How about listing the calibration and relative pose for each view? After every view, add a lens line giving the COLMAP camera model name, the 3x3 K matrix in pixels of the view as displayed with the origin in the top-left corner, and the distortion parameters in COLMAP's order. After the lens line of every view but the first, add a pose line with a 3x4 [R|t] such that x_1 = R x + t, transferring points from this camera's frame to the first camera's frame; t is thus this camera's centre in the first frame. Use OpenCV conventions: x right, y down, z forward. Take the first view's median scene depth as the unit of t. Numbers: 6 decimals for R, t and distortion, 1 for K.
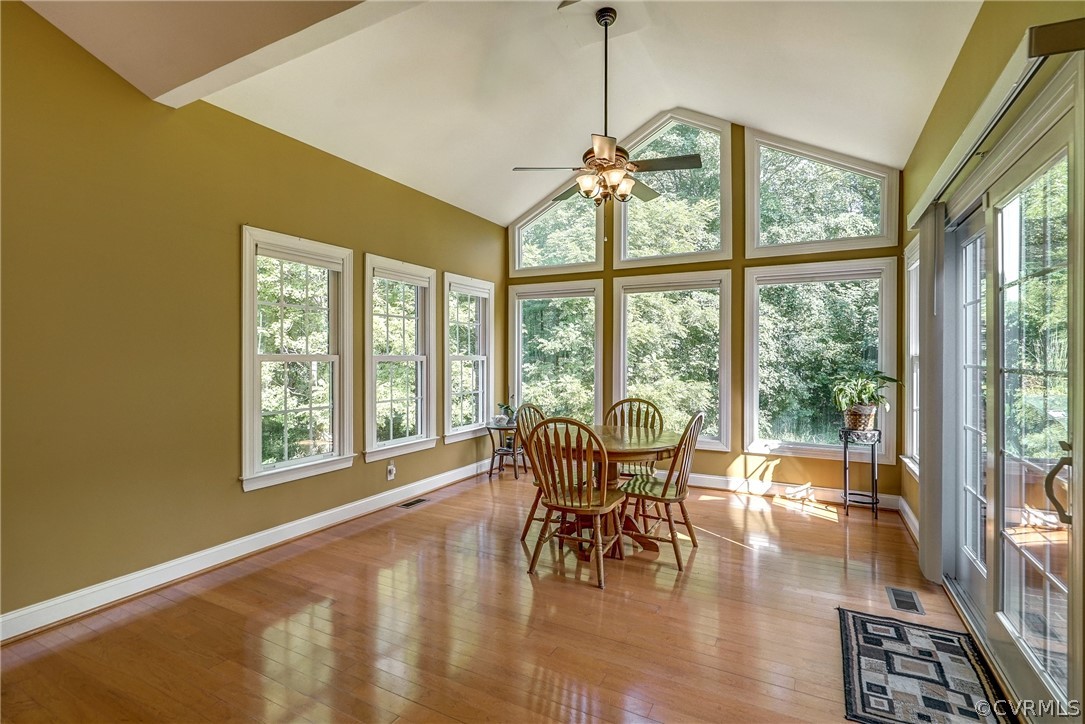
lens RADIAL K [[502.2, 0, 543.2], [0, 502.2, 360.3], [0, 0, 1]] dist [-0.001228, 0.000583]
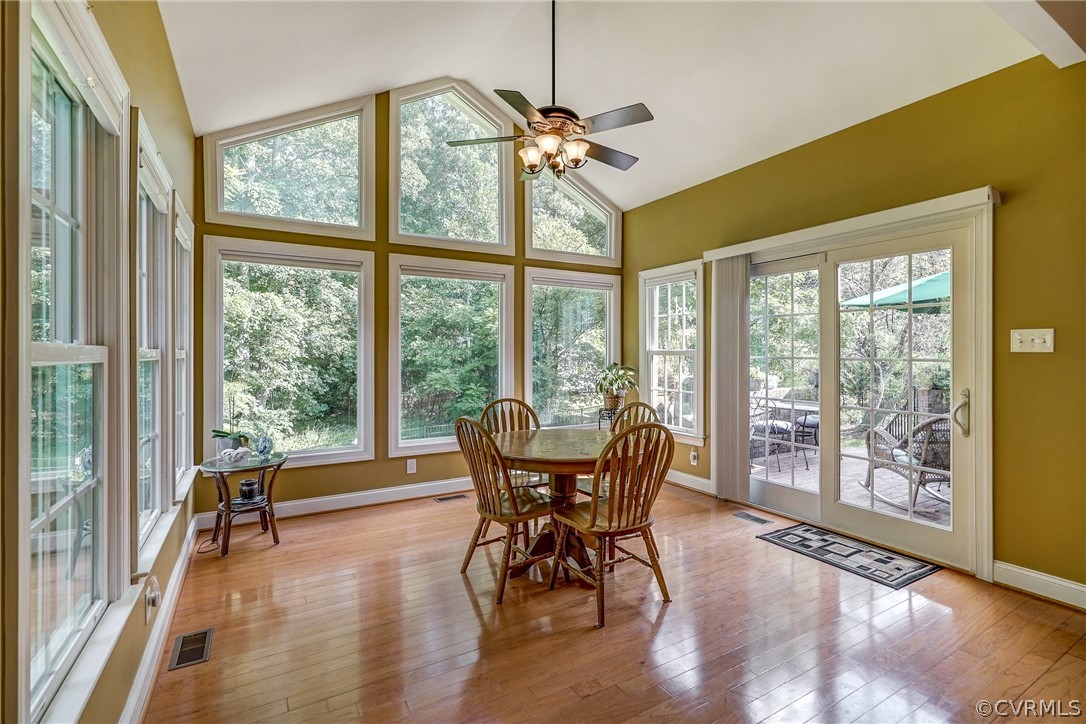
lens RADIAL K [[502.7, 0, 543.8], [0, 502.7, 353.2], [0, 0, 1]] dist [-0.001228, 0.000583]
pose [[0.521195, -0.002102, 0.853435, -0.961878], [0.006961, 0.999974, -0.001788, -0.003819], [-0.853410, 0.006873, 0.521196, 0.862986]]
